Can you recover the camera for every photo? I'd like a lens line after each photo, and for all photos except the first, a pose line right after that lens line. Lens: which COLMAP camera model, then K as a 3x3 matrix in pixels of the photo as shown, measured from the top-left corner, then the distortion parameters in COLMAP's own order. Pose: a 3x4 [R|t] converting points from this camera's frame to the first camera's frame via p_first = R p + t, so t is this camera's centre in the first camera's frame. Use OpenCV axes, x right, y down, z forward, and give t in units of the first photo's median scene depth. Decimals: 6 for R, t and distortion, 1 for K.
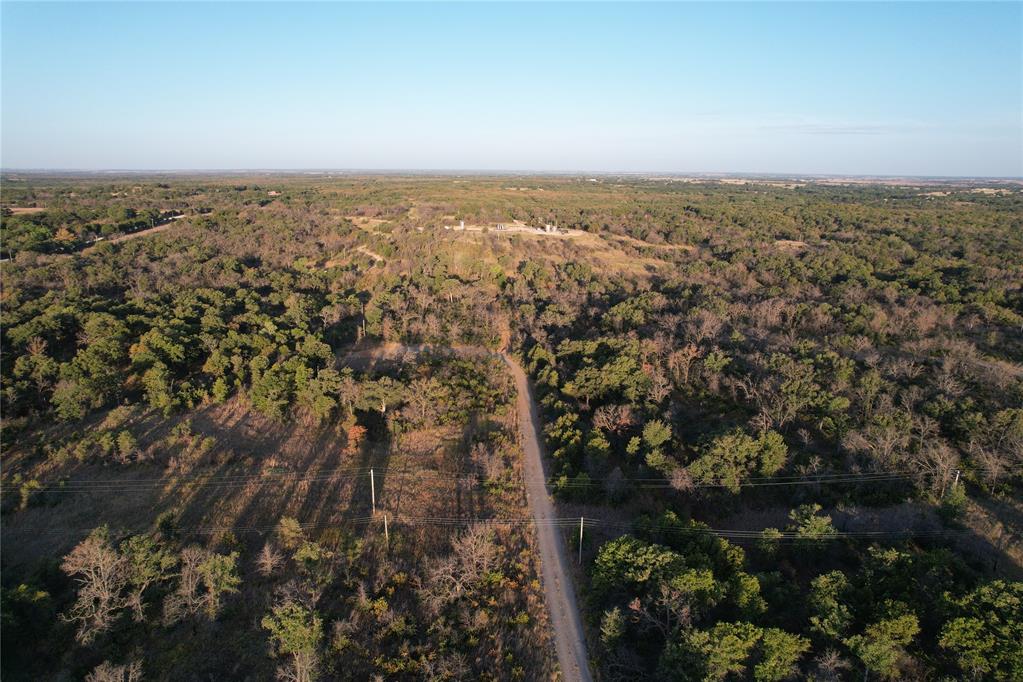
lens RADIAL K [[648.6, 0, 511.5], [0, 648.6, 341.0], [0, 0, 1]] dist [-0.102292, 0.091368]
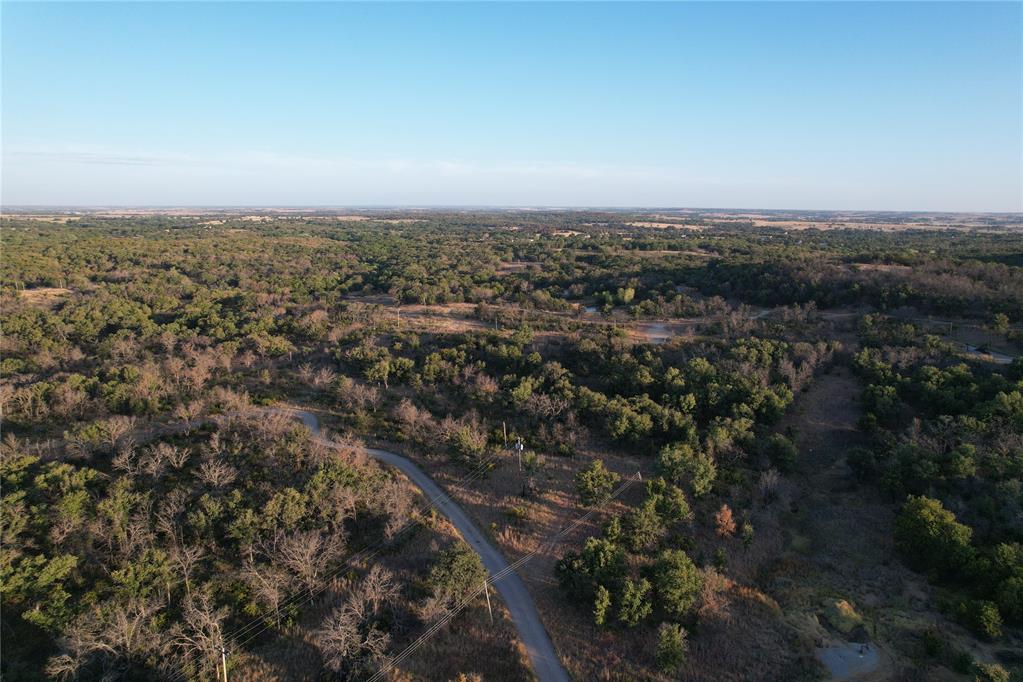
lens RADIAL K [[648.6, 0, 511.5], [0, 648.6, 341.0], [0, 0, 1]] dist [-0.102292, 0.091368]
pose [[0.536048, -0.178102, 0.825186, 0.094369], [0.215855, 0.973914, 0.069982, -0.024077], [-0.816124, 0.140607, 0.560510, 0.080653]]
